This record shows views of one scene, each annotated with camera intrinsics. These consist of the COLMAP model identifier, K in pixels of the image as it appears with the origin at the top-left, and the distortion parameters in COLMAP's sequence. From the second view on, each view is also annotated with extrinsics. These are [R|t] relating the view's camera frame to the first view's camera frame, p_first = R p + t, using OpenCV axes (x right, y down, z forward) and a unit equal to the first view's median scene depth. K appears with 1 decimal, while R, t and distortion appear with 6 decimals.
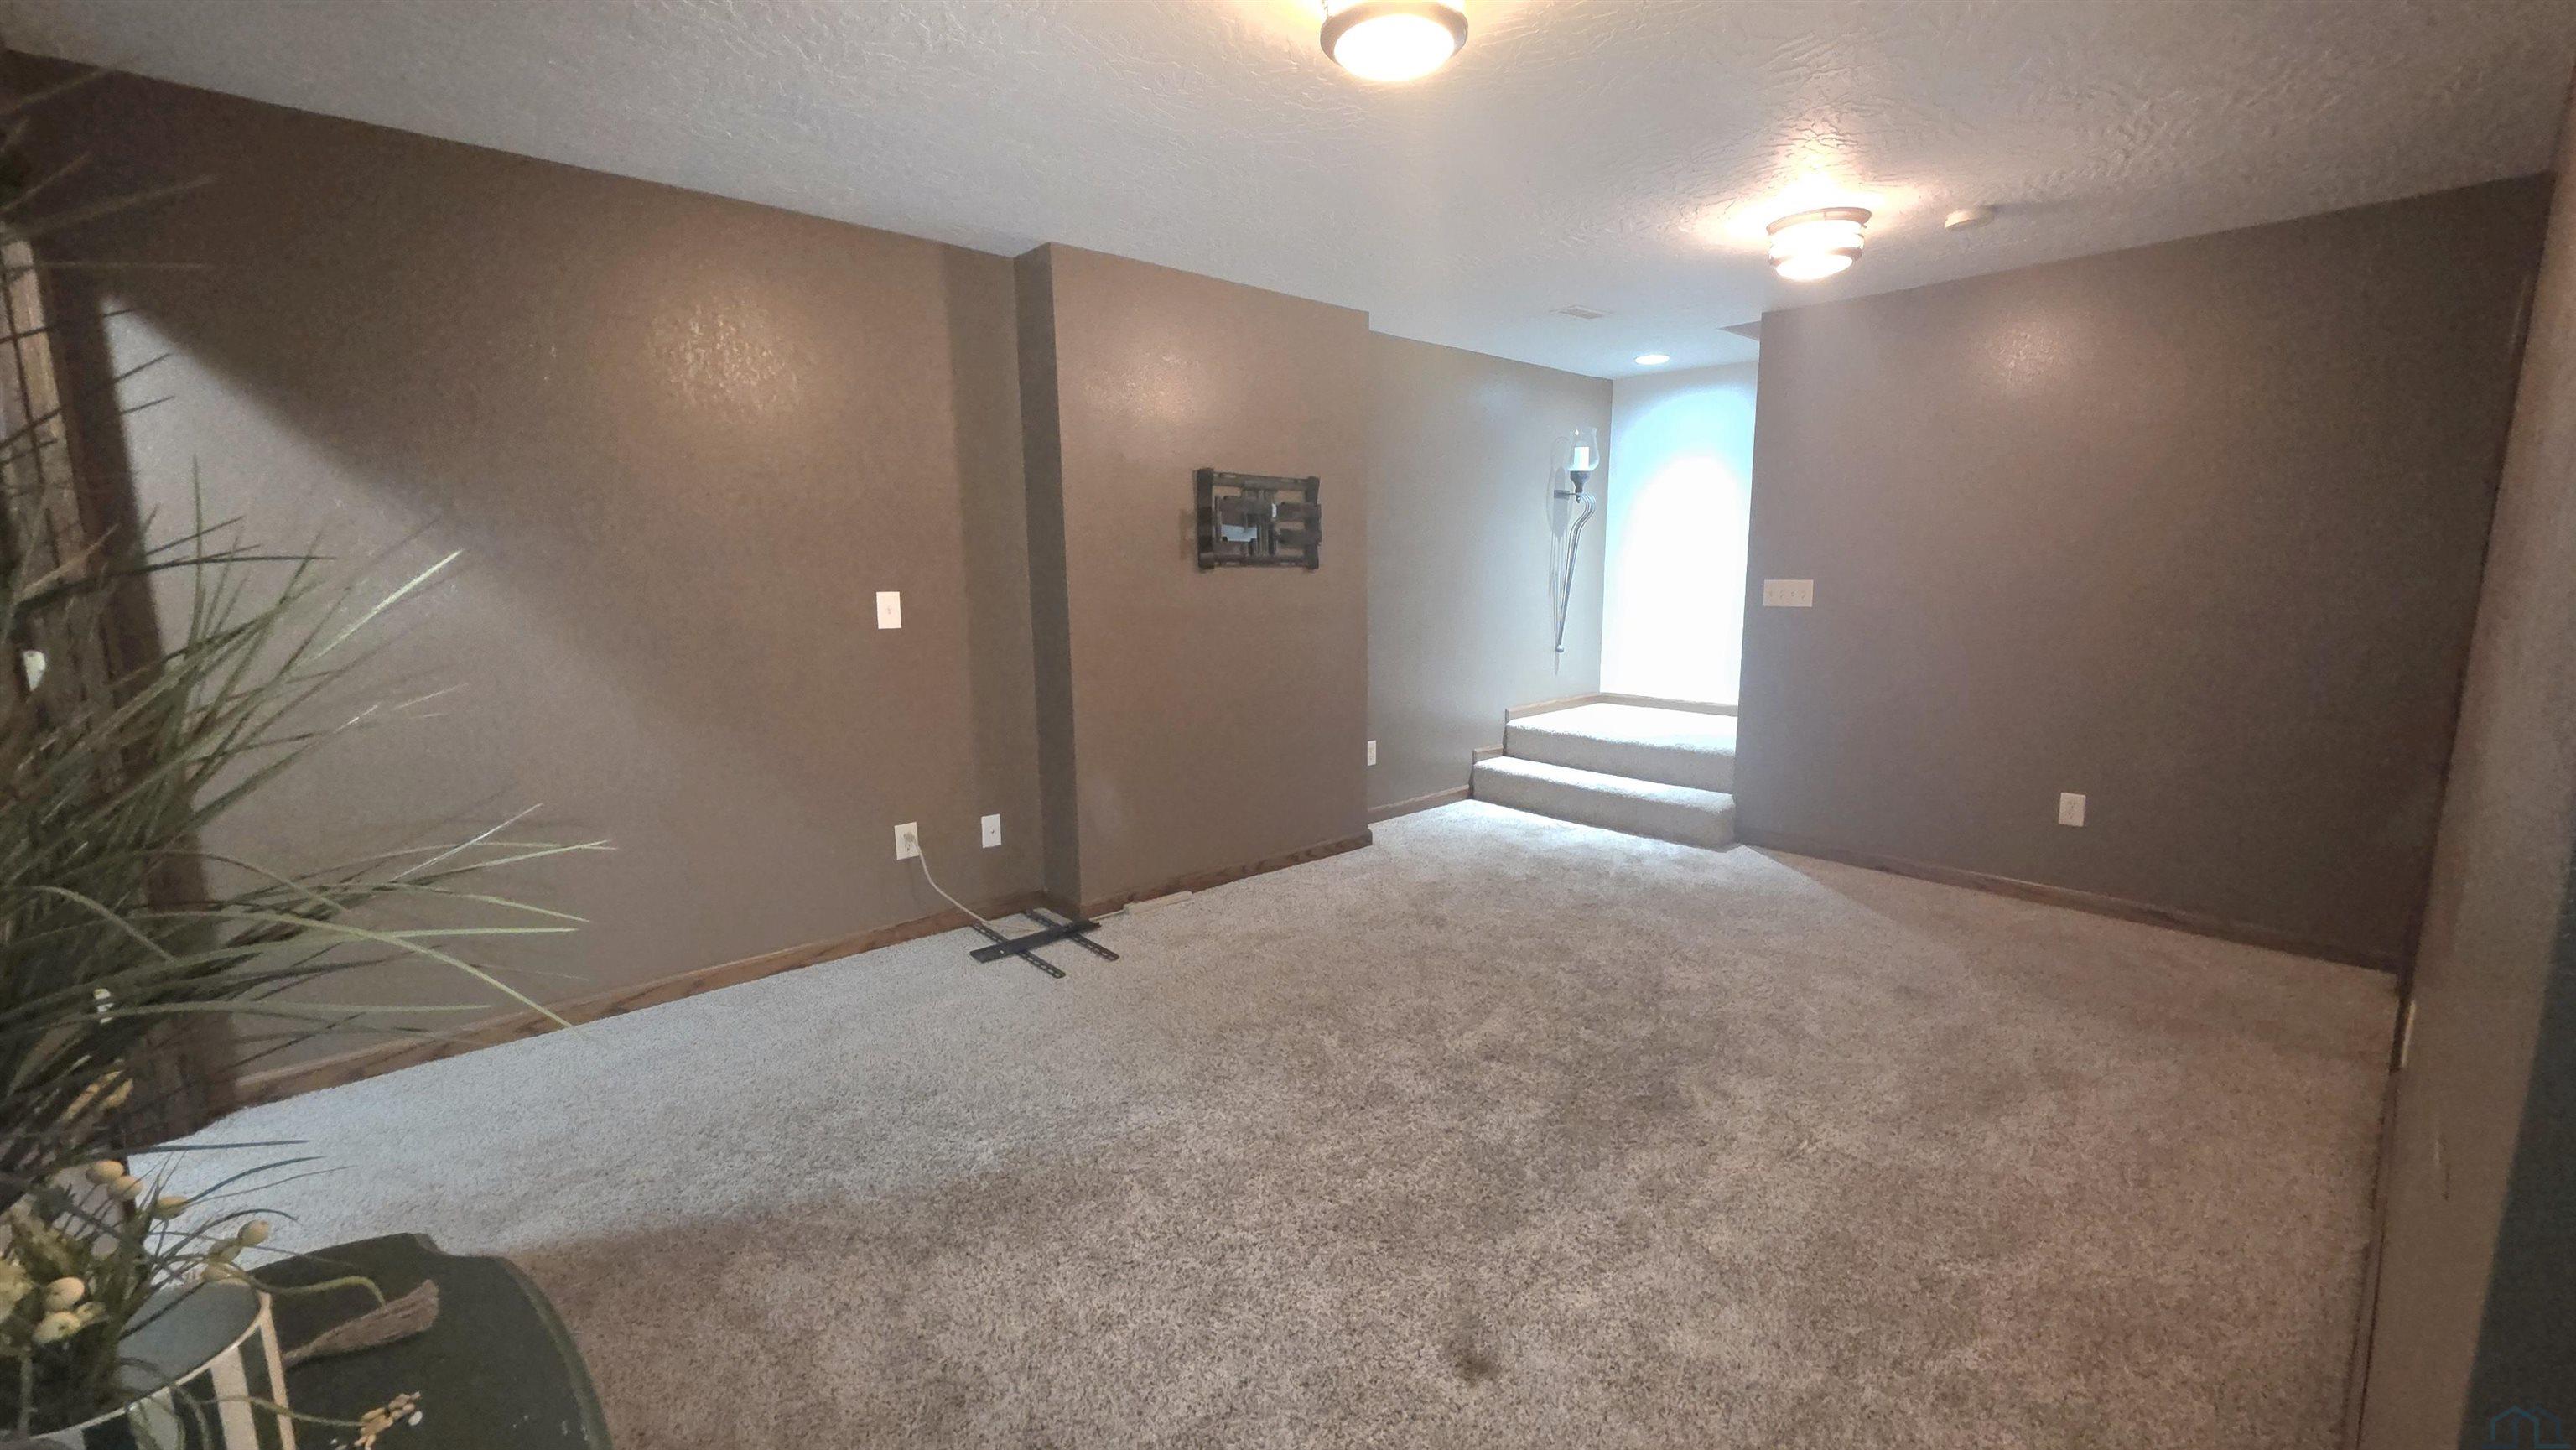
lens RADIAL K [[1034.7, 0, 1295.5], [0, 1034.7, 713.0], [0, 0, 1]] dist [0.003972, -0.000588]
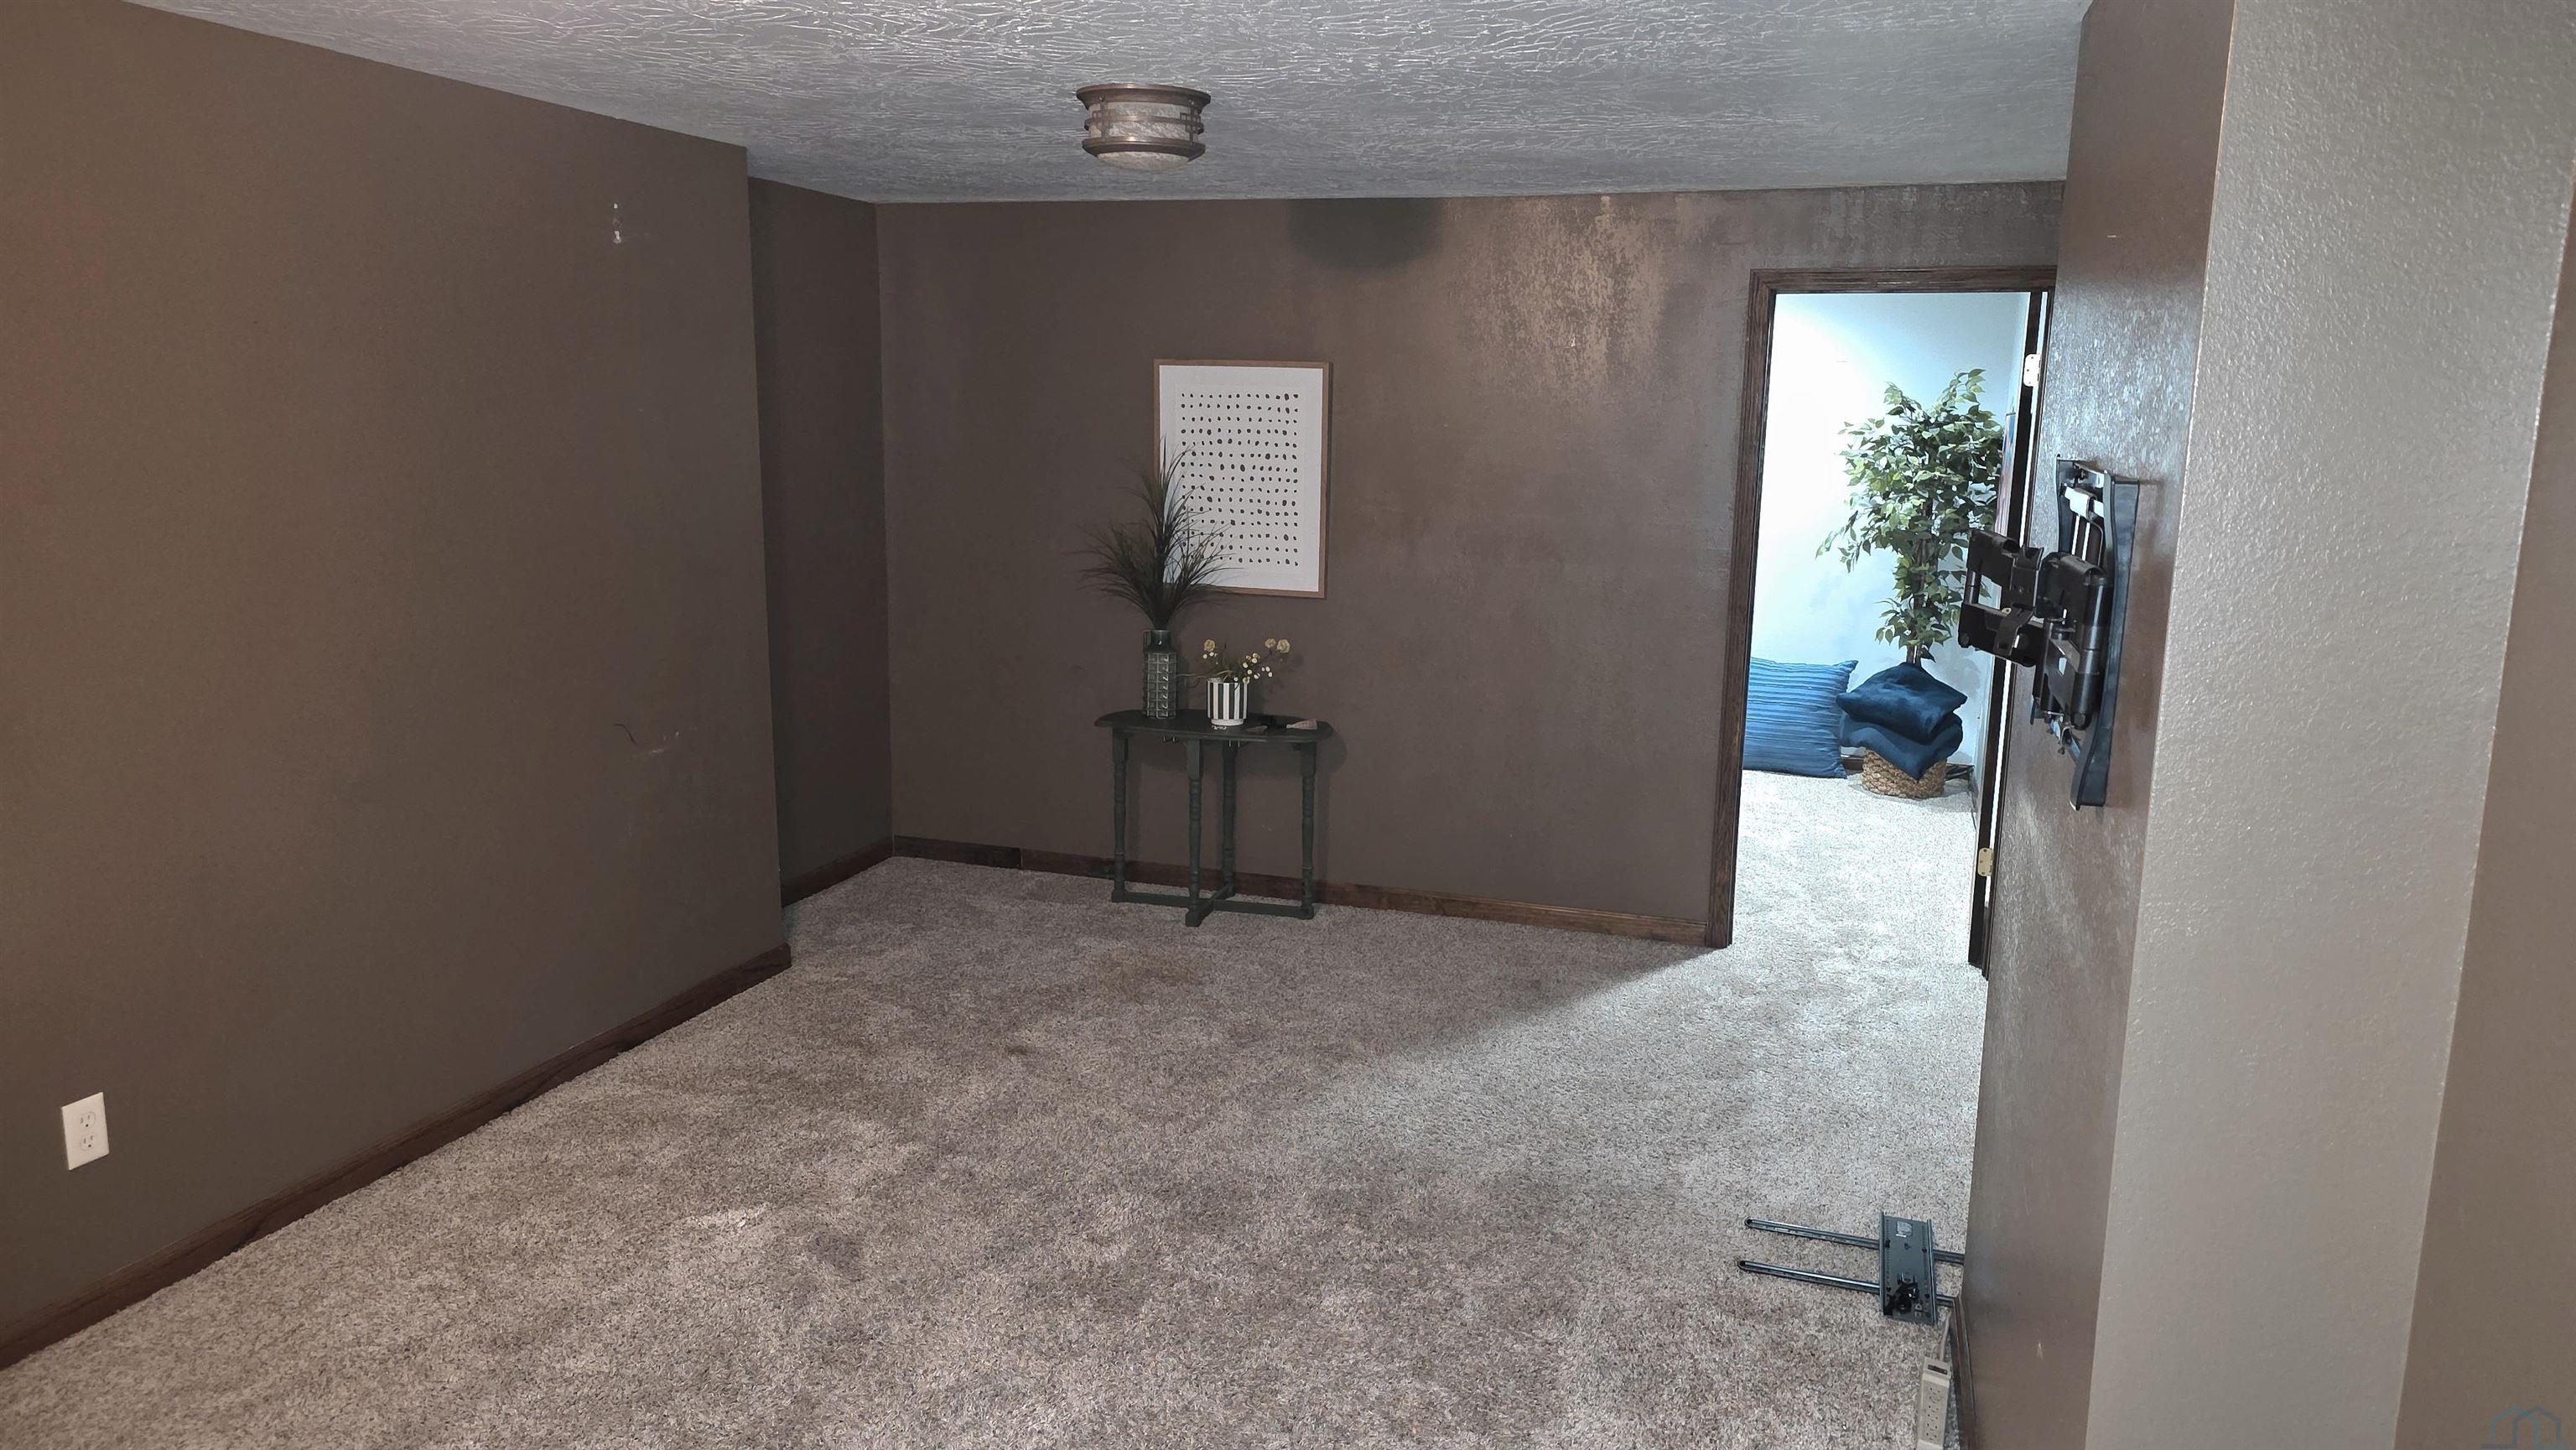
lens RADIAL K [[1739.7, 0, 1288.0], [0, 1739.7, 725.0], [0, 0, 1]] dist [0.095227, 0.000072]
pose [[-0.877417, 0.080566, -0.472916, 0.435324], [-0.083002, 0.945435, 0.315062, -0.308702], [0.472494, 0.315694, -0.822853, 1.336872]]
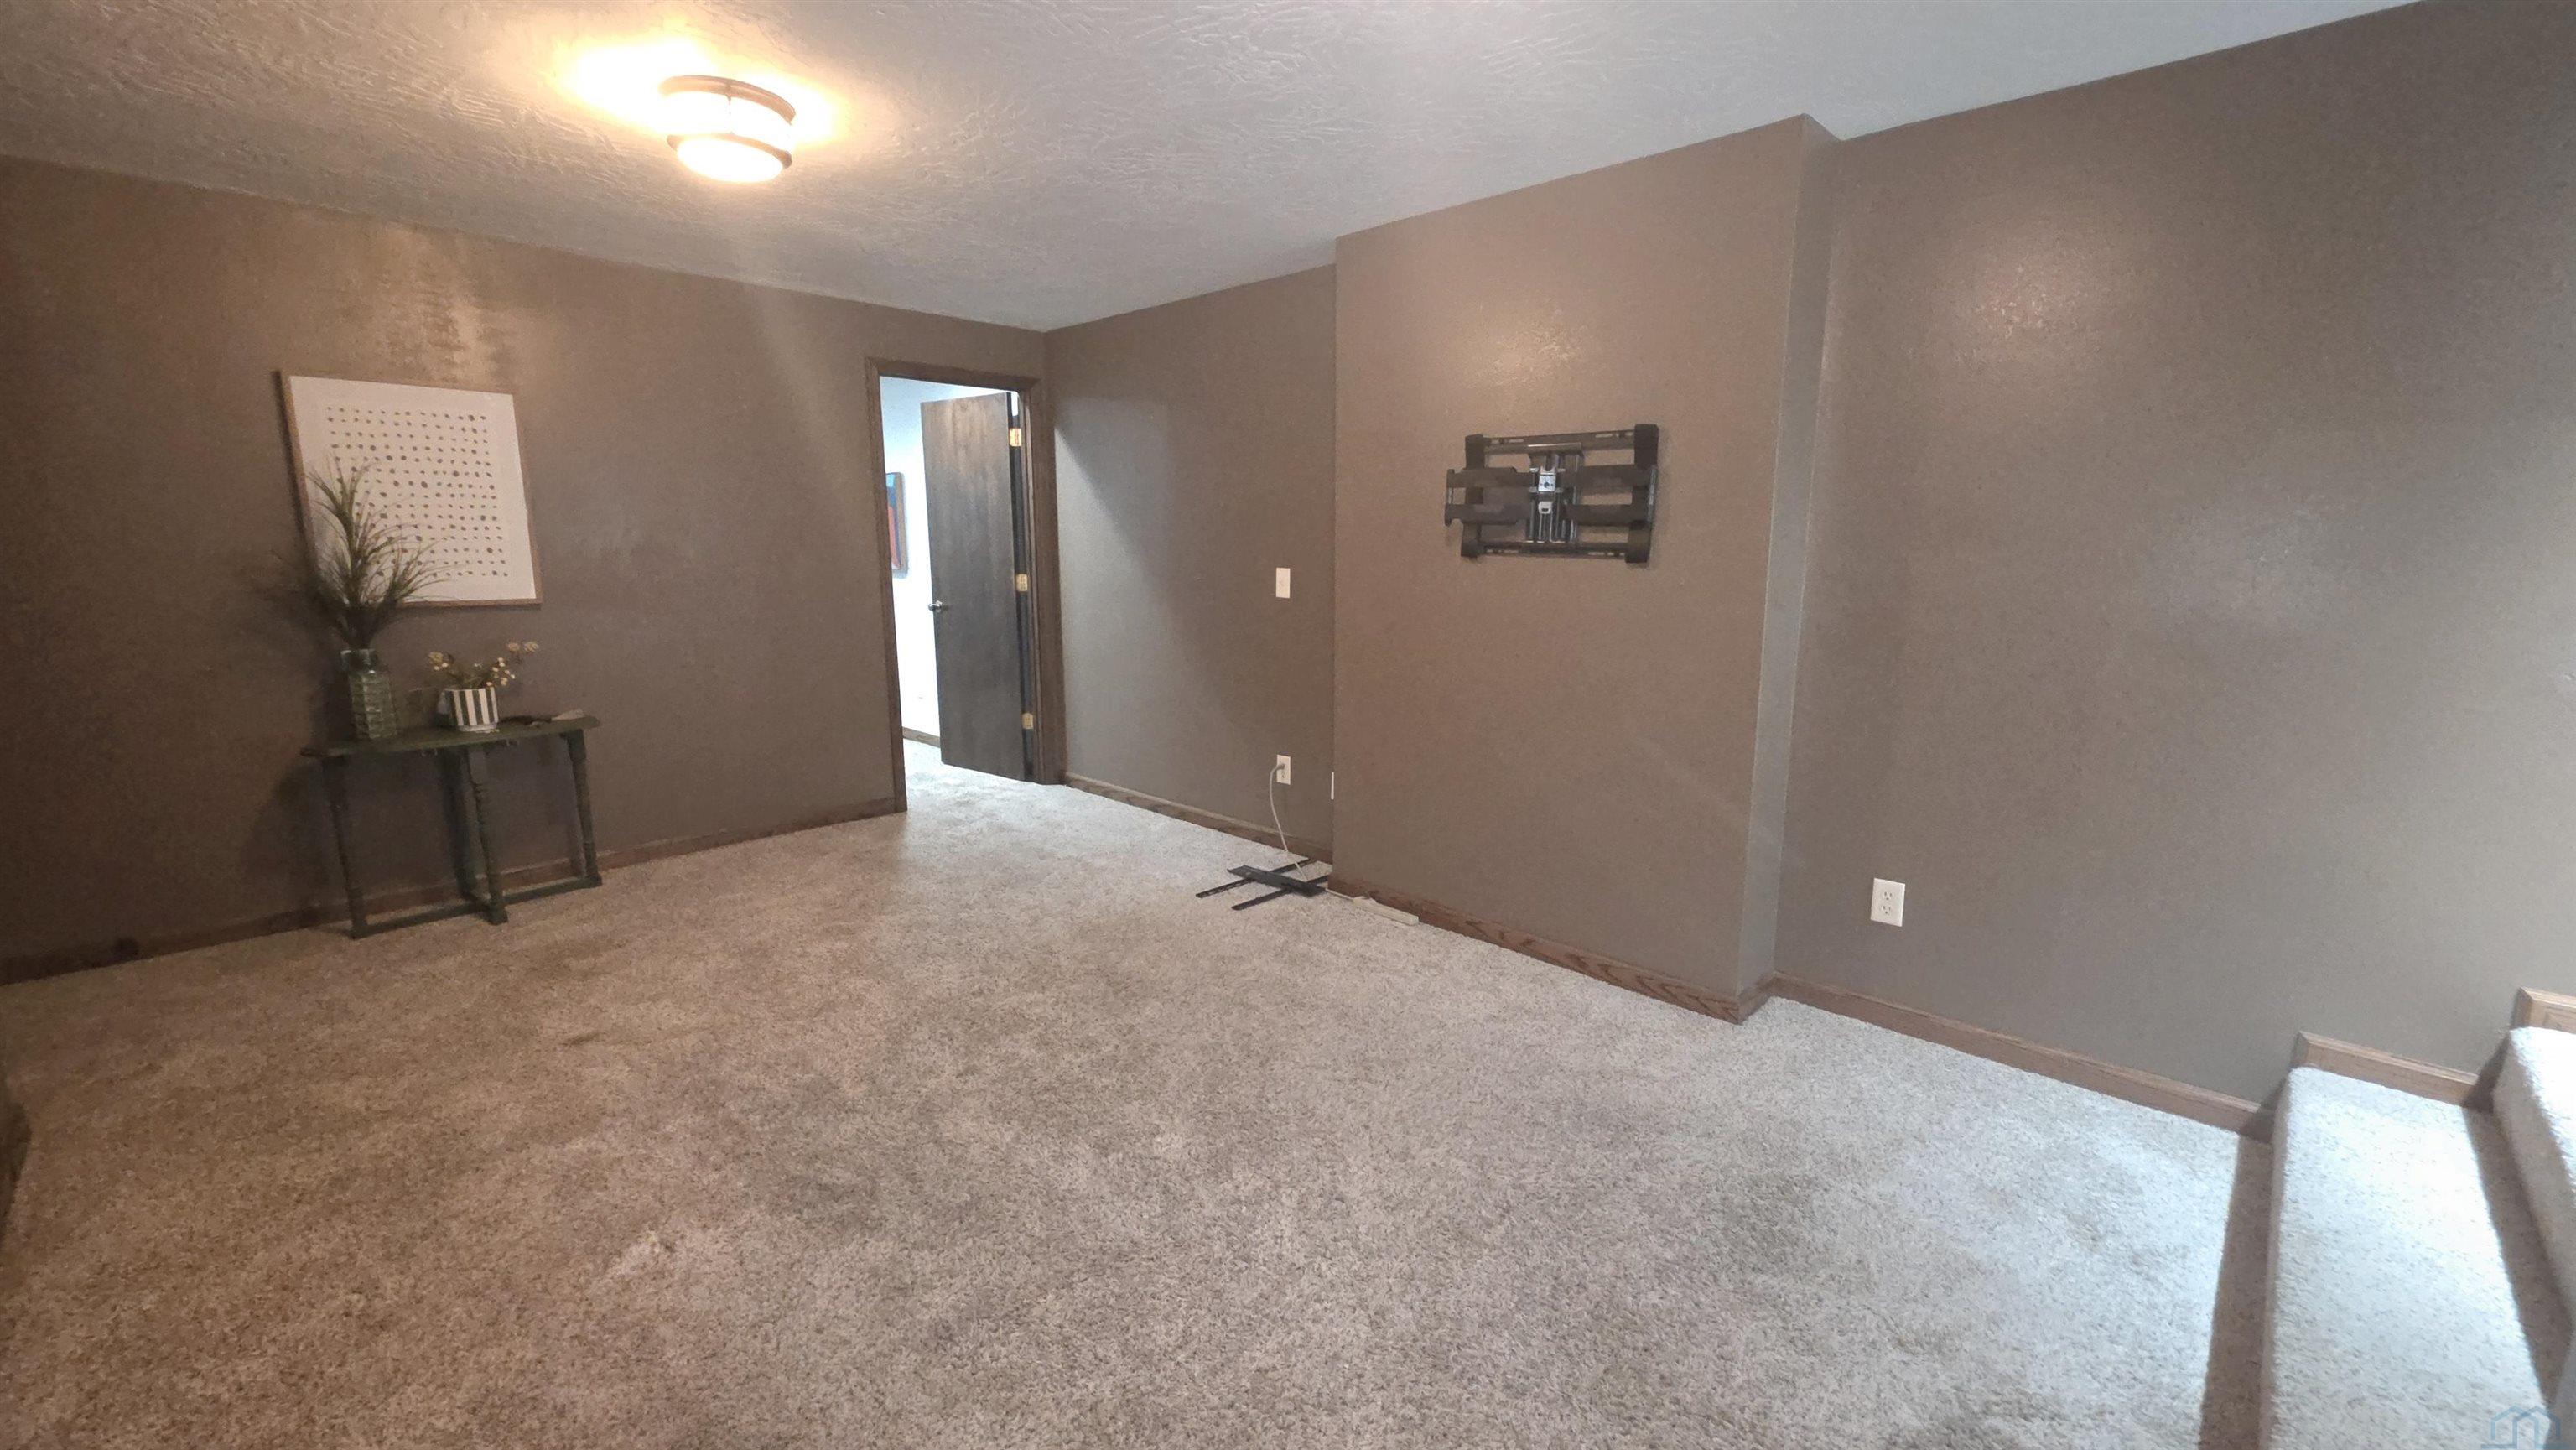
lens RADIAL K [[1034.7, 0, 1295.5], [0, 1034.7, 713.0], [0, 0, 1]] dist [0.003972, -0.000588]
pose [[0.062714, 0.171259, -0.983228, 0.709710], [-0.151735, 0.975351, 0.160209, -0.122380], [0.986430, 0.139143, 0.087154, 0.764953]]
